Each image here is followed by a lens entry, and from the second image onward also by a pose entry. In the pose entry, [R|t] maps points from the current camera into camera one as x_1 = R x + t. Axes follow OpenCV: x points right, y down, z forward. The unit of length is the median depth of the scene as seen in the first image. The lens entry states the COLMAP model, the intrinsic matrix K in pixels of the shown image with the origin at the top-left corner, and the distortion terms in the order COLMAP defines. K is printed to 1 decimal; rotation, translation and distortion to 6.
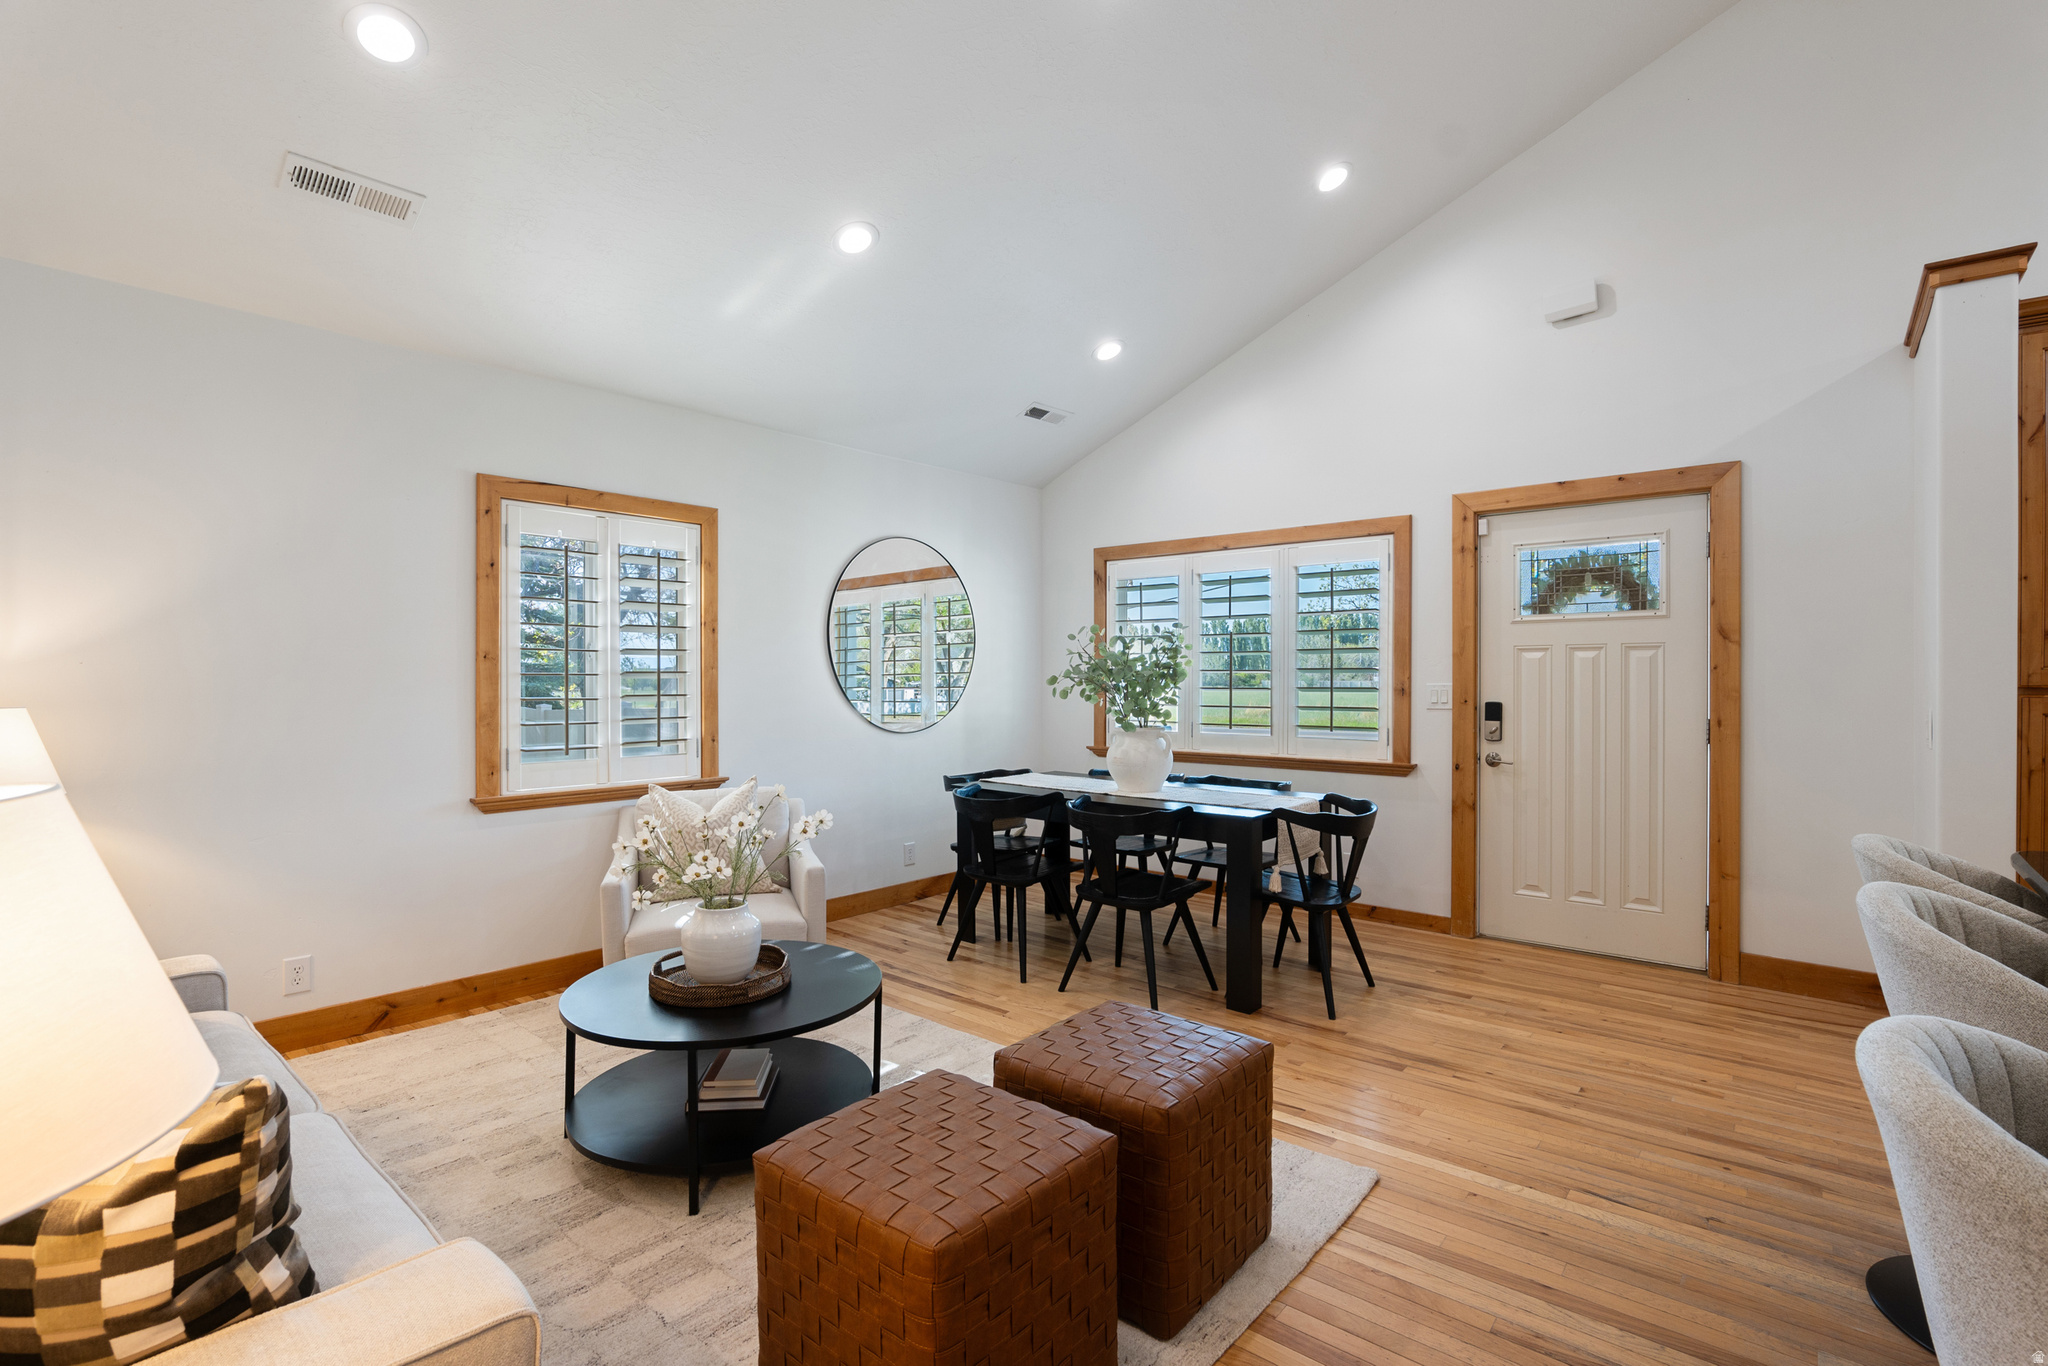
lens RADIAL K [[951.1, 0, 1029.2], [0, 951.1, 681.4], [0, 0, 1]] dist [-0.014689, 0.000877]
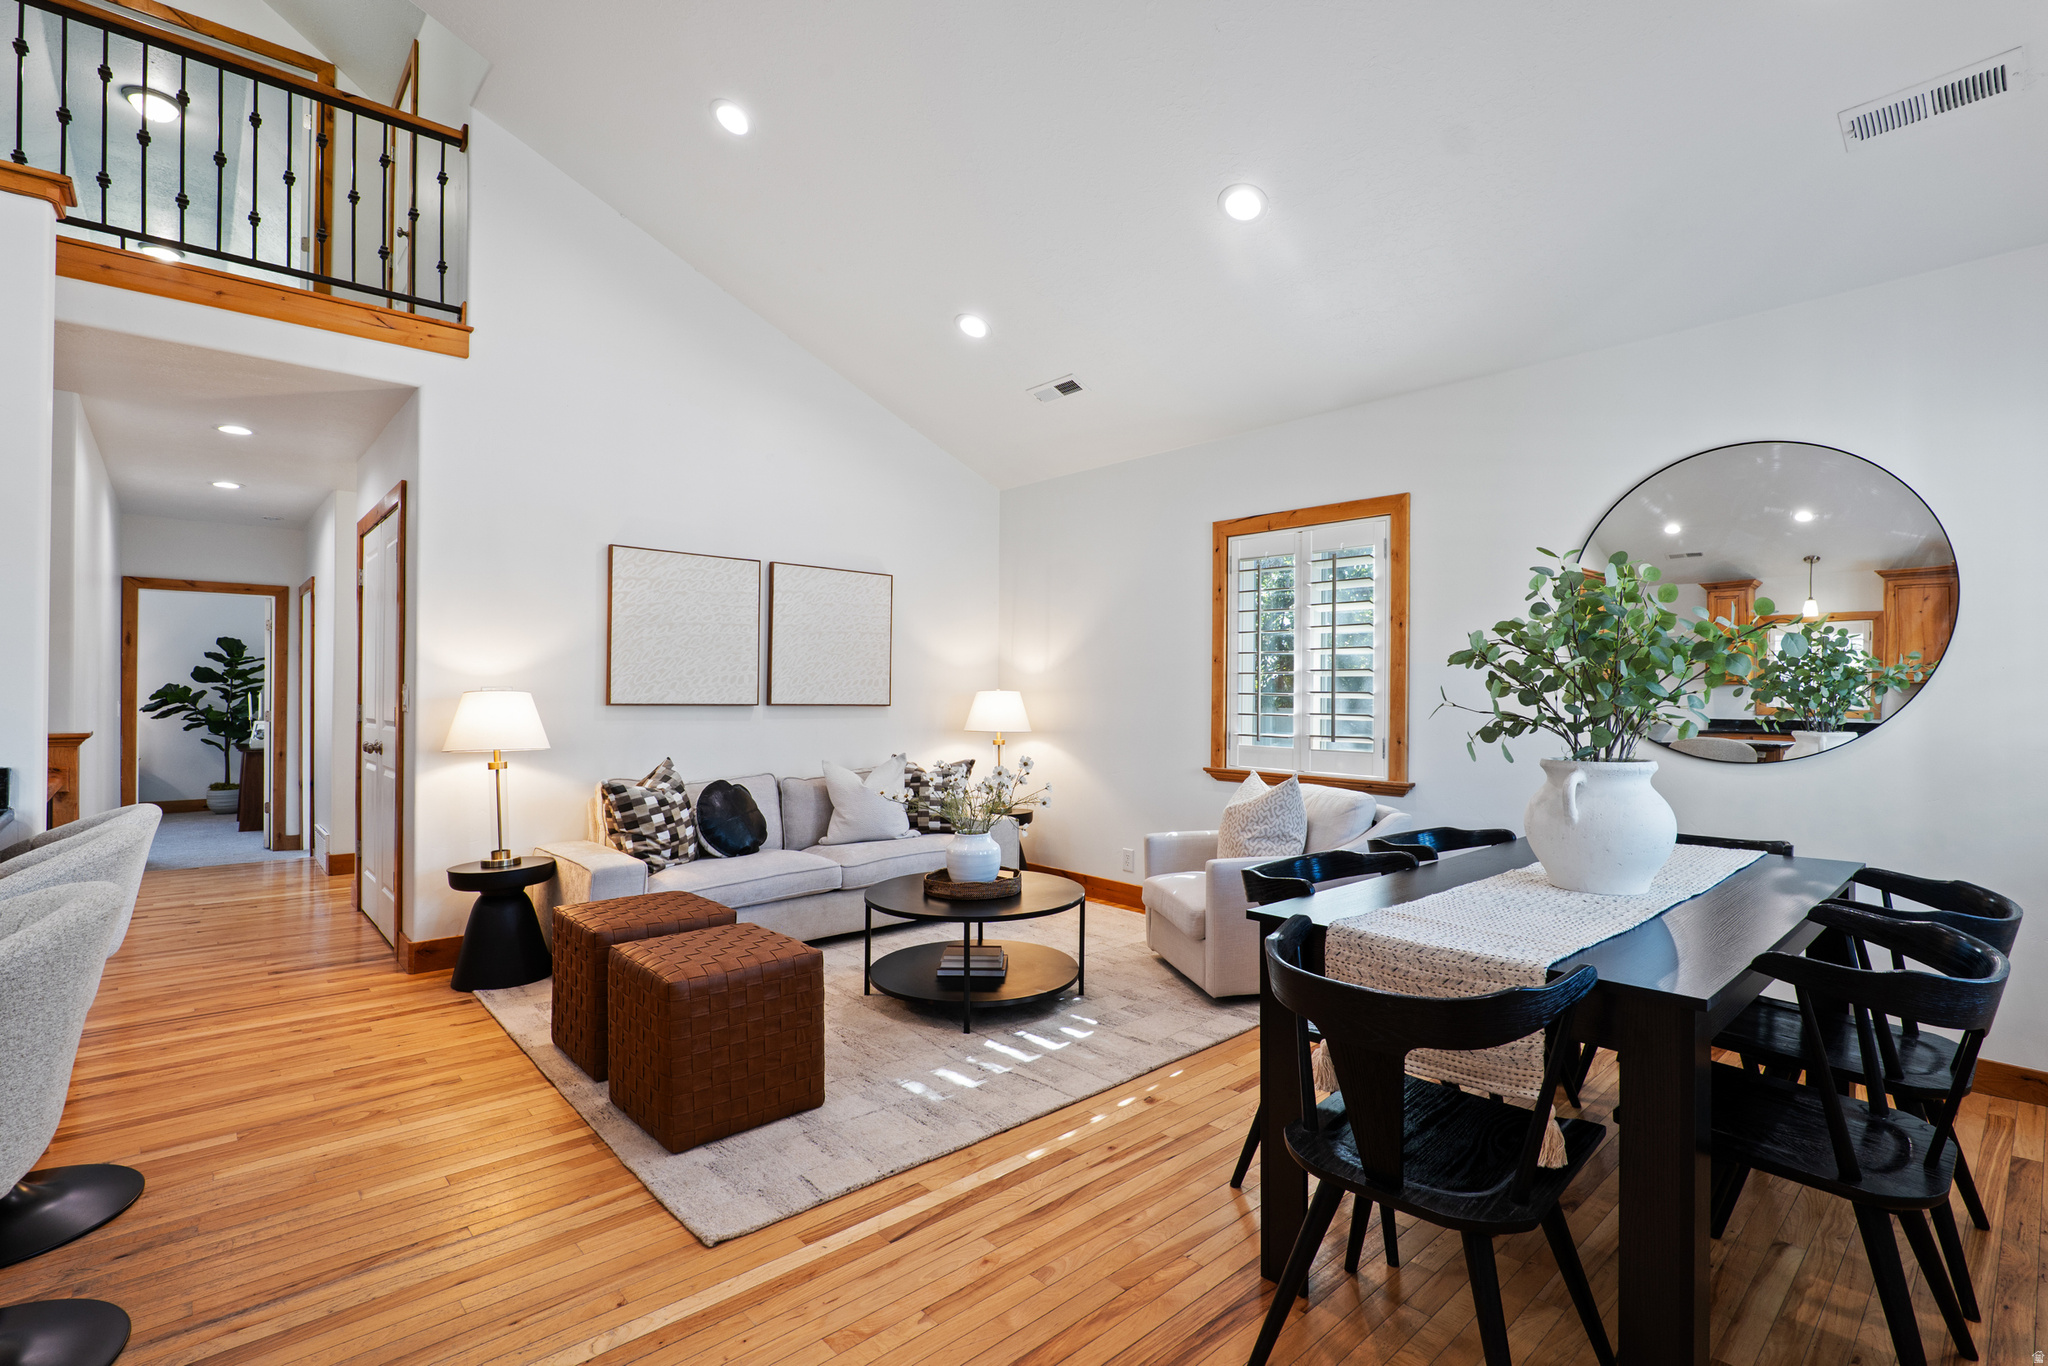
lens RADIAL K [[951.1, 0, 1029.2], [0, 951.1, 681.4], [0, 0, 1]] dist [-0.014689, 0.000877]
pose [[-0.136670, -0.007748, -0.990586, 0.694165], [-0.010663, 0.999923, -0.006349, 0.013312], [0.990559, 0.009695, -0.136742, 0.832760]]
